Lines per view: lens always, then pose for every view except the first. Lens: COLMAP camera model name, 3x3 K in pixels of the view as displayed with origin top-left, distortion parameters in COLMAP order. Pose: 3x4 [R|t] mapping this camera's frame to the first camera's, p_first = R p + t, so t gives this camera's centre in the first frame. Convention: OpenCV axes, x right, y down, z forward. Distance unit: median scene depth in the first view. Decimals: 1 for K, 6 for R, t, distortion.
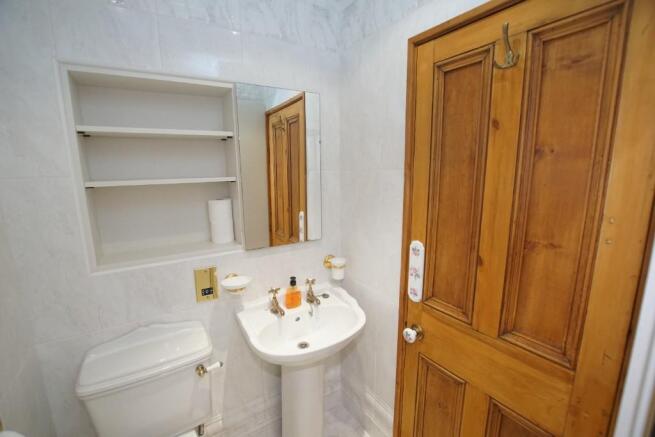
lens RADIAL K [[283.2, 0, 327.5], [0, 283.2, 218.5], [0, 0, 1]] dist [-0.030052, 0.000219]
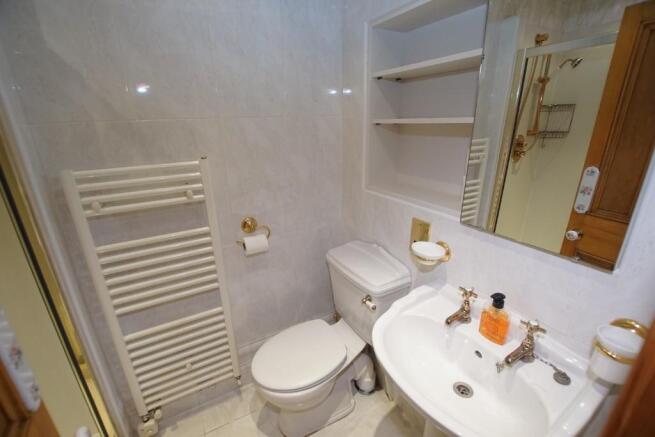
lens RADIAL K [[283.2, 0, 327.5], [0, 283.2, 218.5], [0, 0, 1]] dist [-0.030052, 0.000219]
pose [[-0.023210, 0.332272, -0.942898, 0.422296], [-0.163481, 0.929195, 0.331467, -0.080653], [0.986273, 0.161839, 0.032754, 0.664744]]
